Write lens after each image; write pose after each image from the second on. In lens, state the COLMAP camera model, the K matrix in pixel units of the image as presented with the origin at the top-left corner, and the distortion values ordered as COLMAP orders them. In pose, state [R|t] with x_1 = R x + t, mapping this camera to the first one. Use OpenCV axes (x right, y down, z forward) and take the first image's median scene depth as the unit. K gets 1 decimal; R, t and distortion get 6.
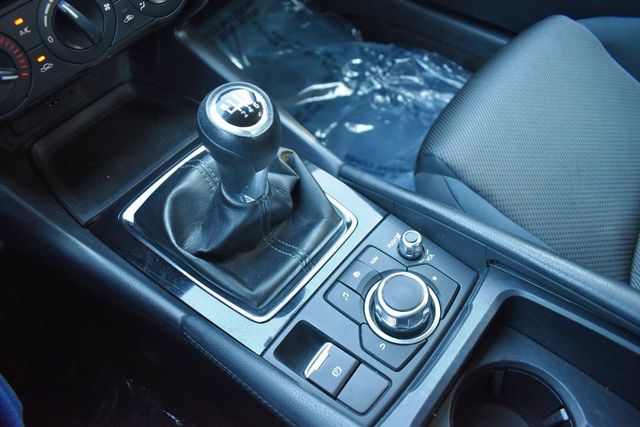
lens RADIAL K [[494.4, 0, 320.2], [0, 494.4, 215.7], [0, 0, 1]] dist [-0.101468, 0.017023]
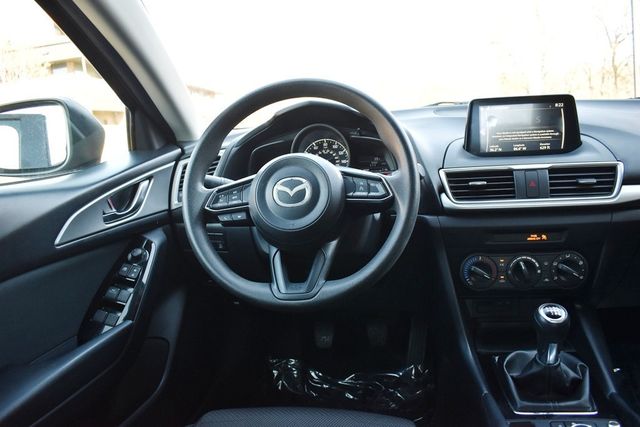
lens RADIAL K [[494.4, 0, 323.3], [0, 494.4, 216.3], [0, 0, 1]] dist [-0.101468, 0.017023]
pose [[0.498430, 0.192219, -0.845352, 0.906507], [-0.664019, 0.711553, -0.229720, 0.567467], [0.557356, 0.675829, 0.482296, -0.835988]]
